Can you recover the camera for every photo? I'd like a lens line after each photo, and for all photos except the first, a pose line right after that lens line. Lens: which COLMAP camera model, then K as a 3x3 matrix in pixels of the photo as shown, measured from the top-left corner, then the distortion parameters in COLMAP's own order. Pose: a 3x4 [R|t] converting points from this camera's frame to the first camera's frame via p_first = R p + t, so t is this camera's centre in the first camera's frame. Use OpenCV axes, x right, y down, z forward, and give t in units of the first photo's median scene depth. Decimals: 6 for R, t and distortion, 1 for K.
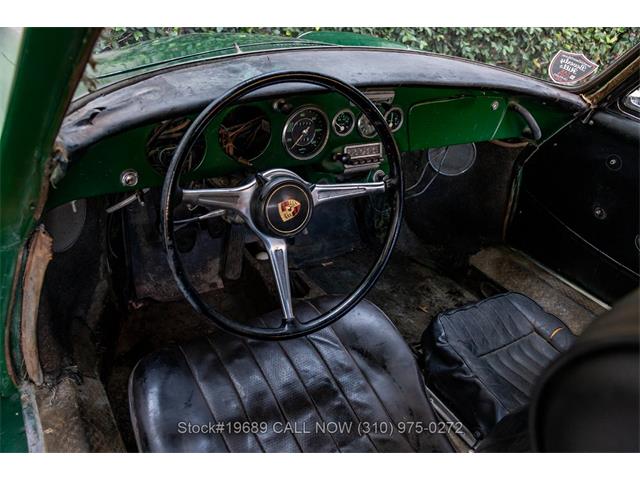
lens RADIAL K [[479.9, 0, 320.0], [0, 479.9, 240.0], [0, 0, 1]] dist [-0.058525, 0.000508]
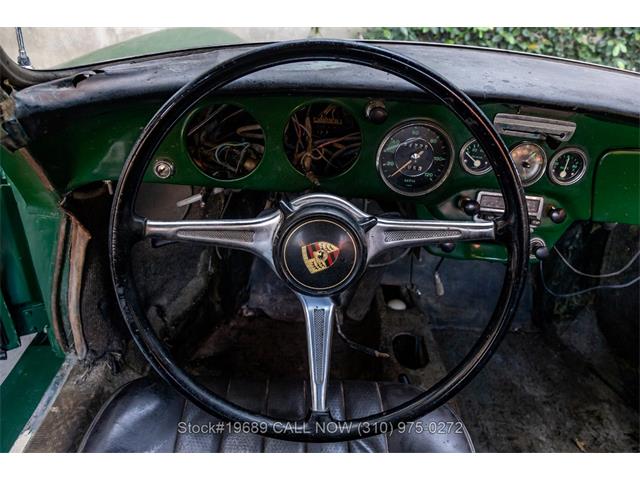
lens RADIAL K [[444.7, 0, 320.5], [0, 444.7, 234.5], [0, 0, 1]] dist [-0.114922, 0.049930]
pose [[0.846310, 0.240421, -0.475349, 0.177914], [-0.275797, 0.961204, -0.004874, -0.071543], [0.455735, 0.135224, 0.879784, 0.364863]]
